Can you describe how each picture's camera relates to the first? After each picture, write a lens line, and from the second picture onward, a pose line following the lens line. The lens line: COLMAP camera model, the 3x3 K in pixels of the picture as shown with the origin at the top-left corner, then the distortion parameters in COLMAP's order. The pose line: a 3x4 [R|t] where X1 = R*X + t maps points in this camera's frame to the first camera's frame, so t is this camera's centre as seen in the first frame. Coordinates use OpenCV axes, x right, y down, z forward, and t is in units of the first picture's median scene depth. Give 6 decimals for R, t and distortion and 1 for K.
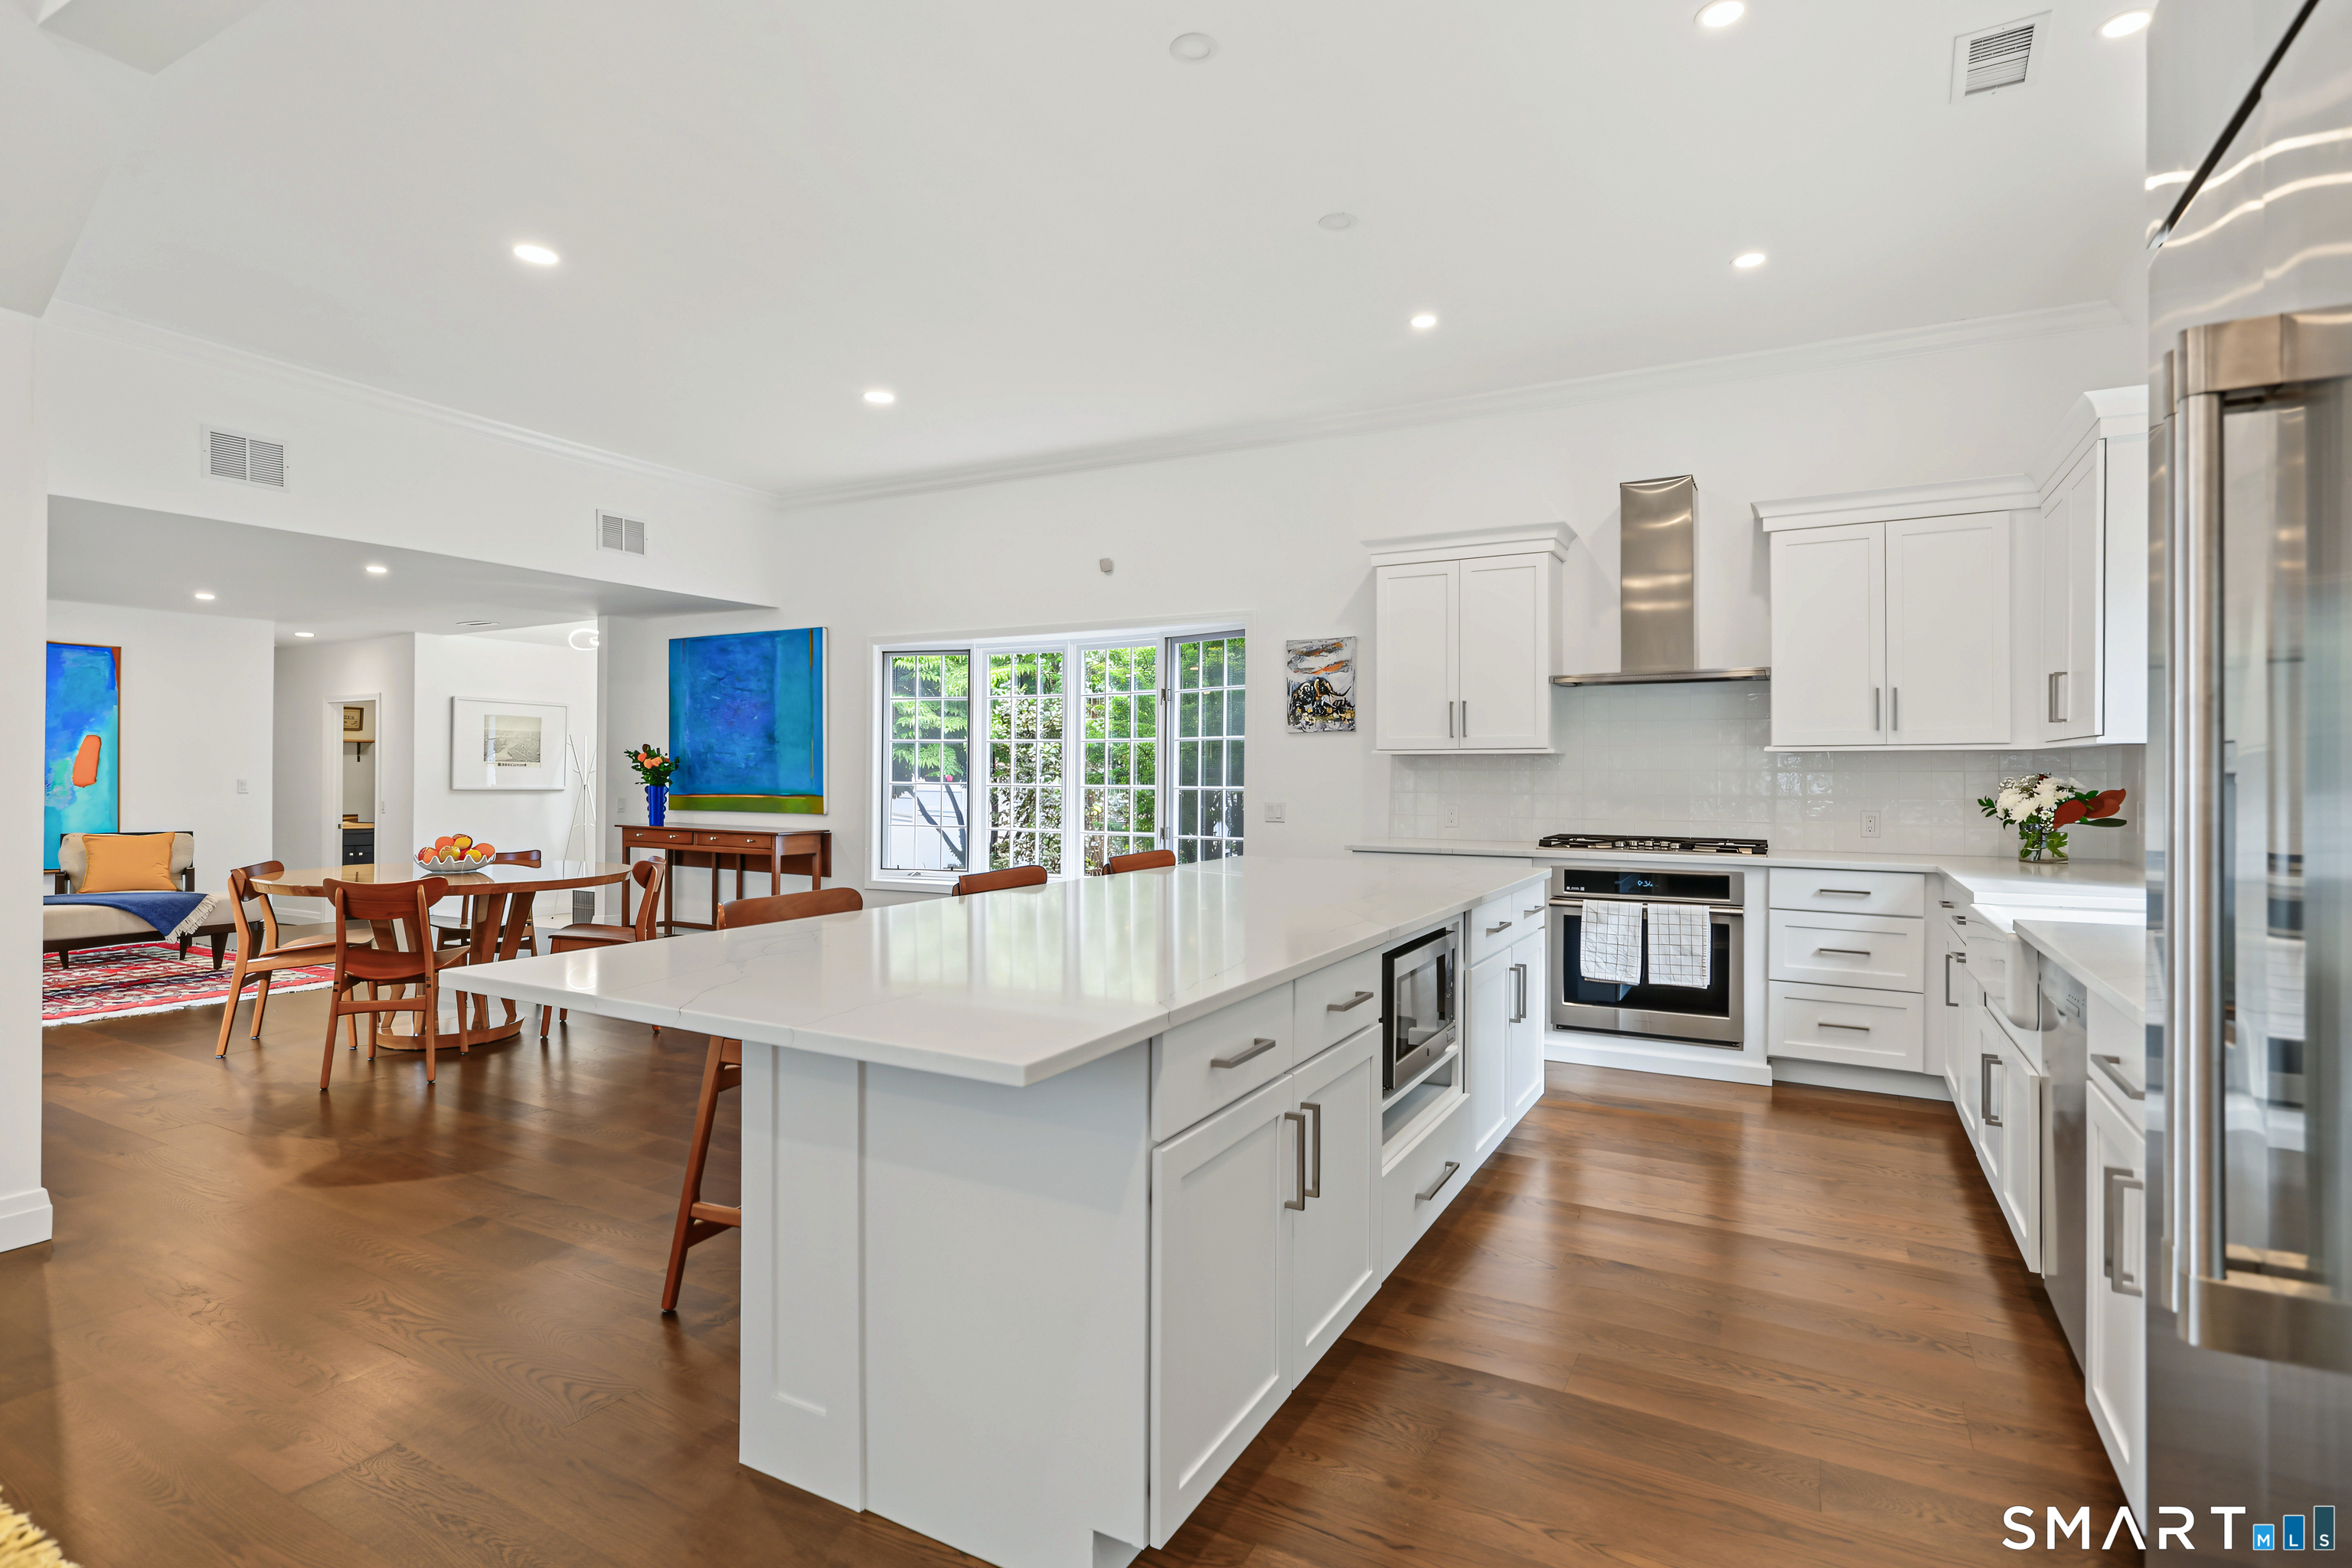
lens RADIAL K [[1149.2, 0, 1163.9], [0, 1149.2, 773.9], [0, 0, 1]] dist [-0.002003, -0.000094]
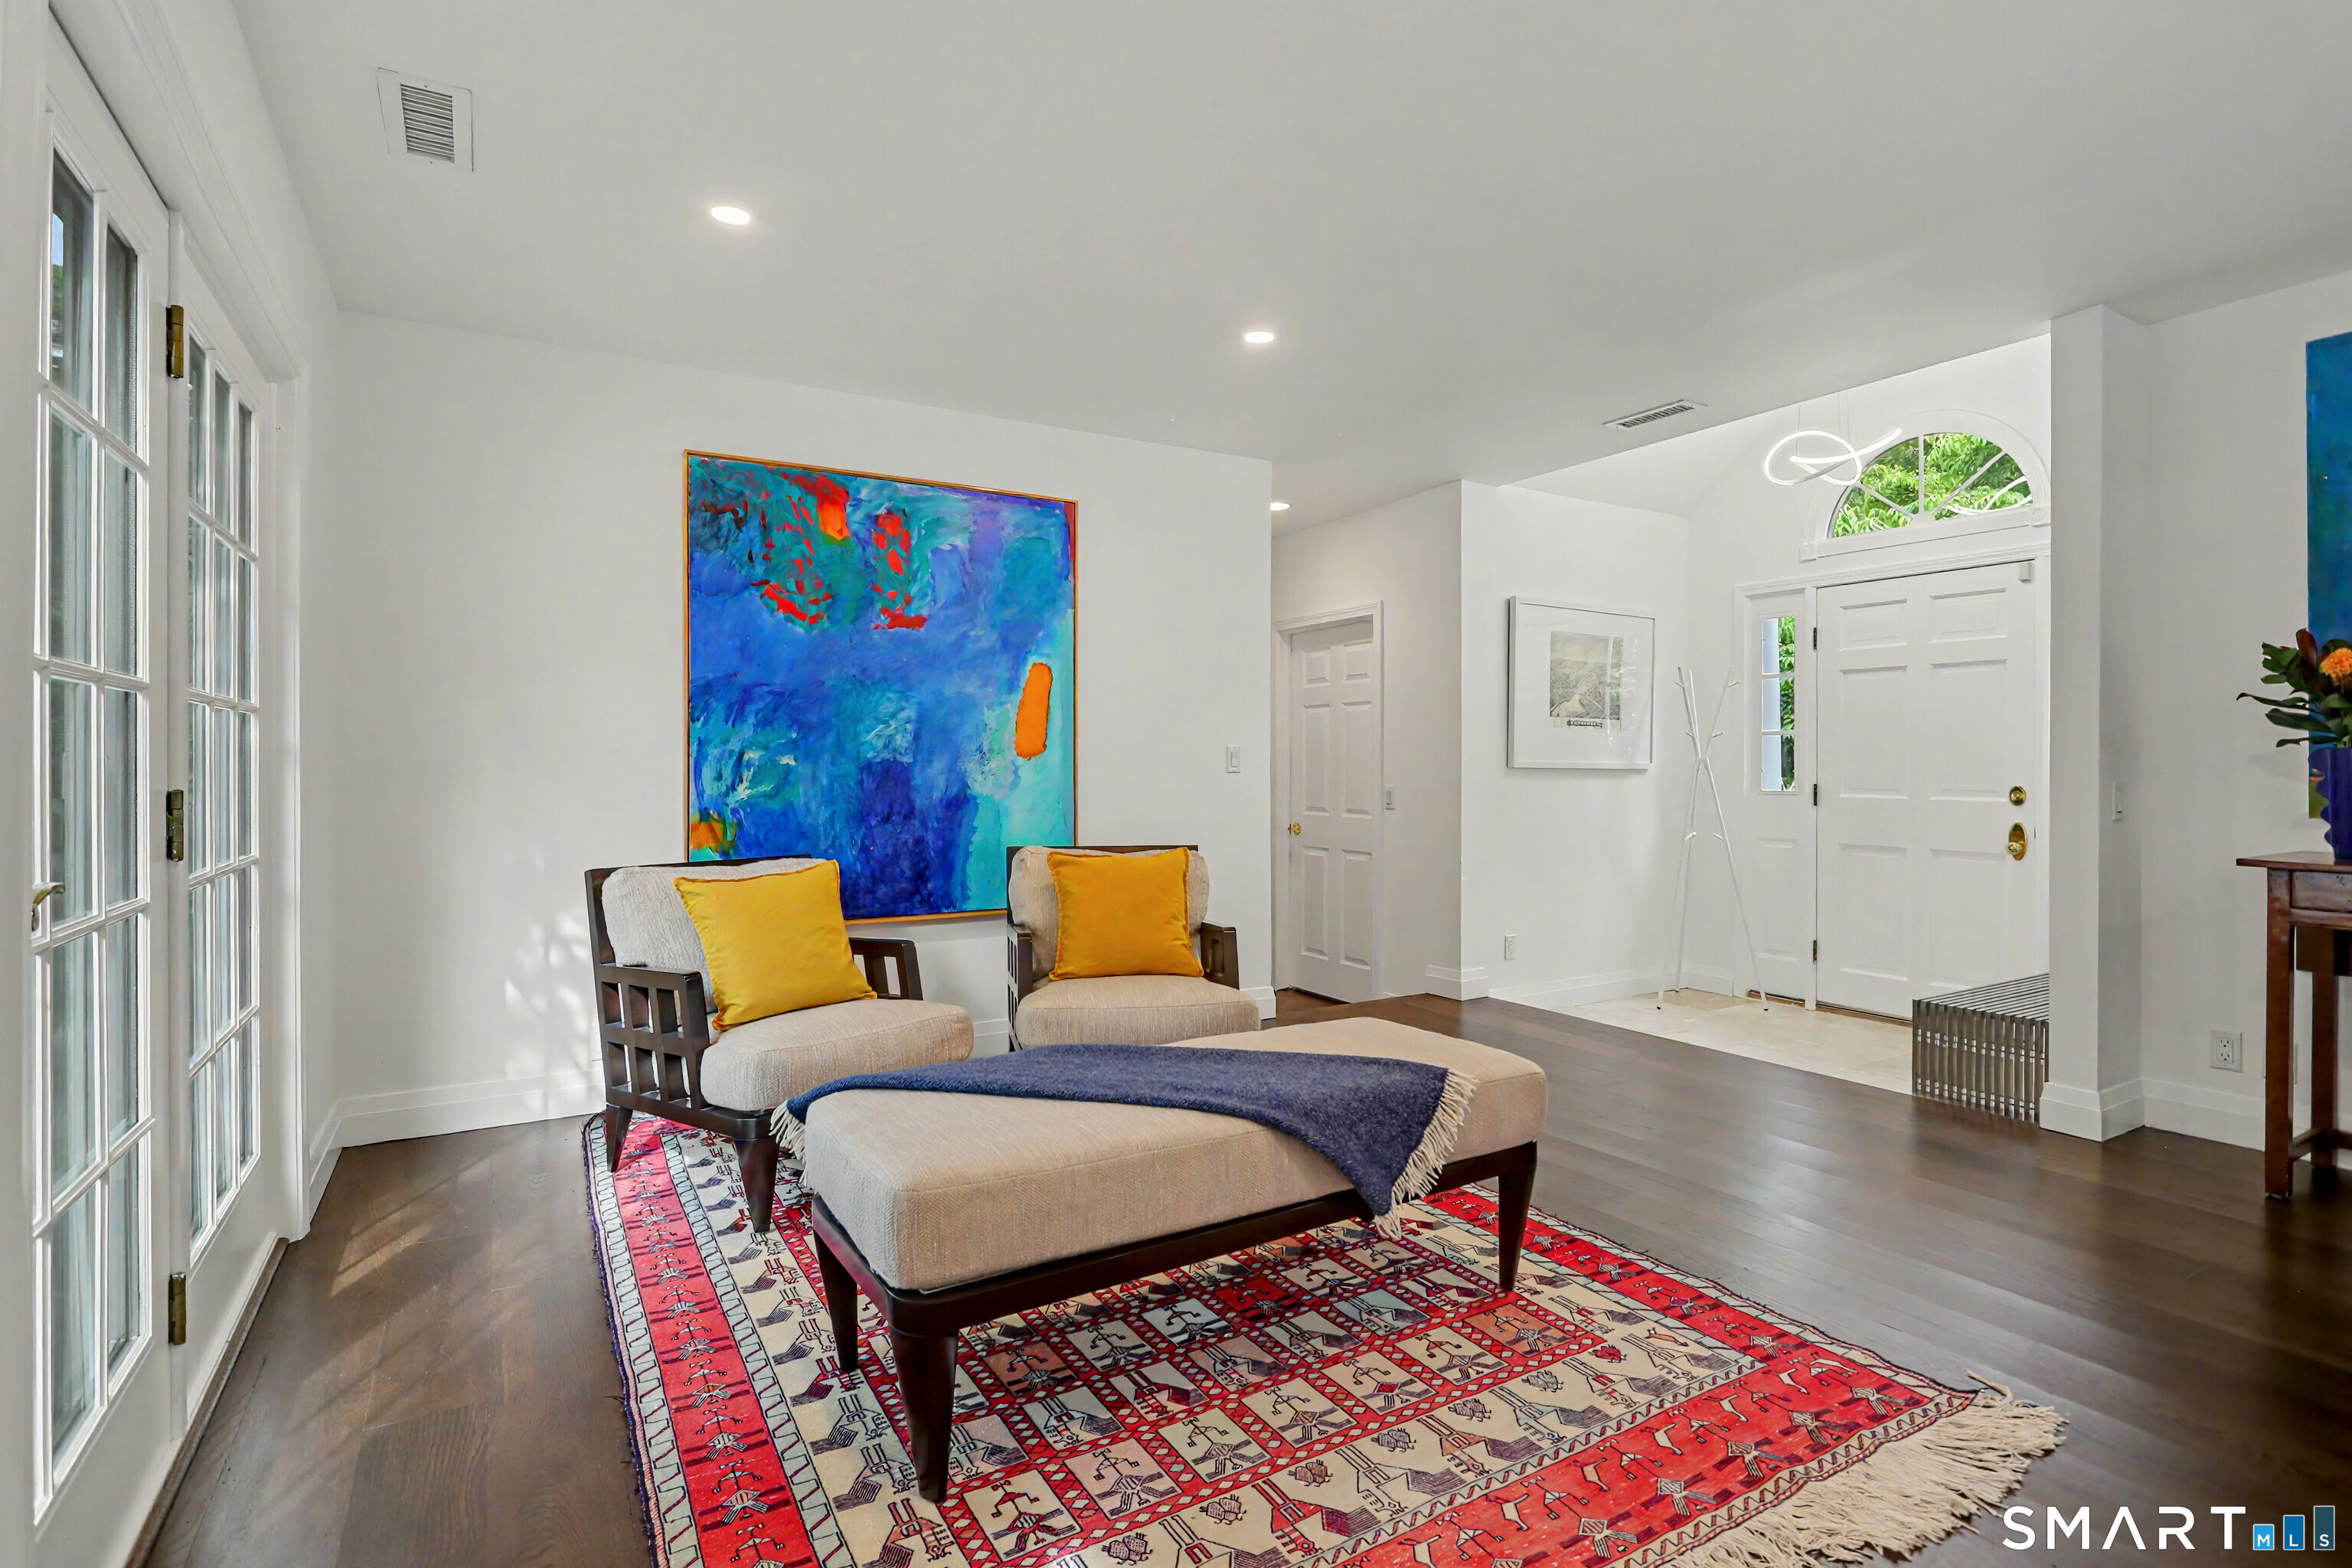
lens RADIAL K [[1125.5, 0, 1167.5], [0, 1125.5, 758.0], [0, 0, 1]] dist [-0.015876, 0.001537]
pose [[0.868592, -0.007955, -0.495464, -0.615144], [0.003847, 0.999949, -0.009310, 0.016083], [0.495513, 0.006181, 0.868578, 0.565176]]
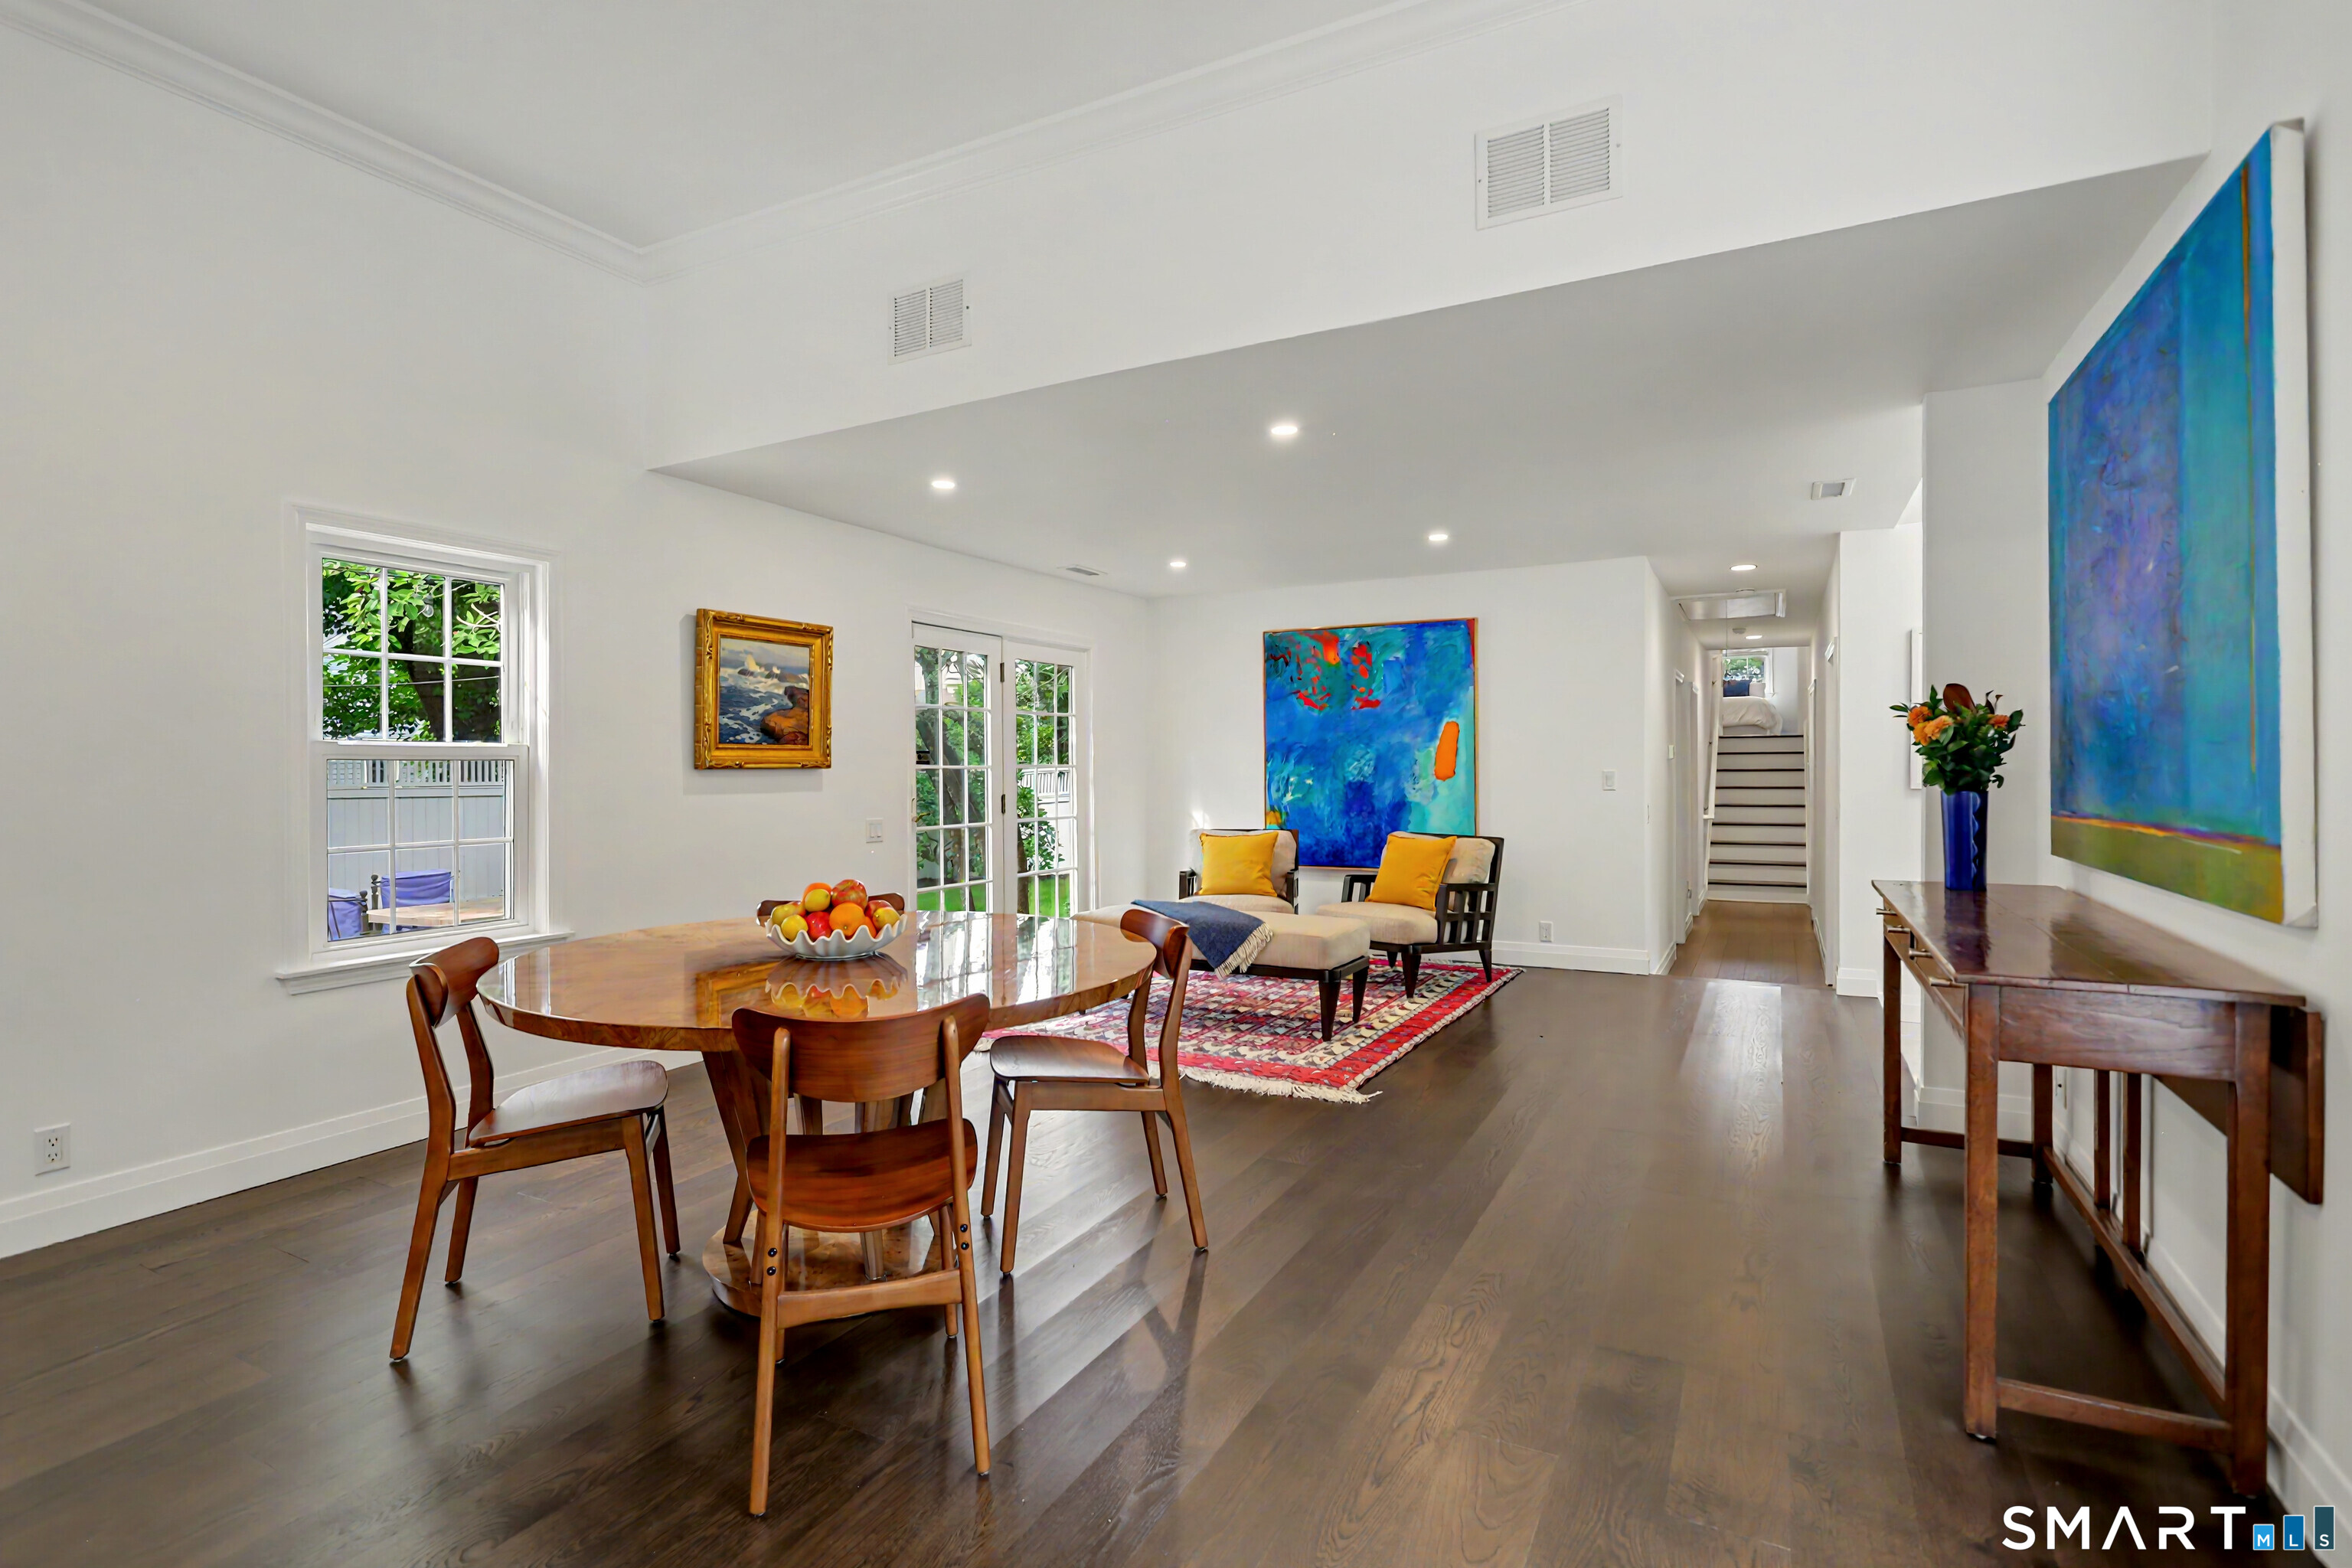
lens RADIAL K [[1125.5, 0, 1167.5], [0, 1125.5, 758.0], [0, 0, 1]] dist [-0.015876, 0.001537]
pose [[0.009092, -0.012738, -0.999878, -0.072583], [0.001515, 0.999918, -0.012725, 0.004538], [0.999958, -0.001399, 0.009111, 0.770685]]
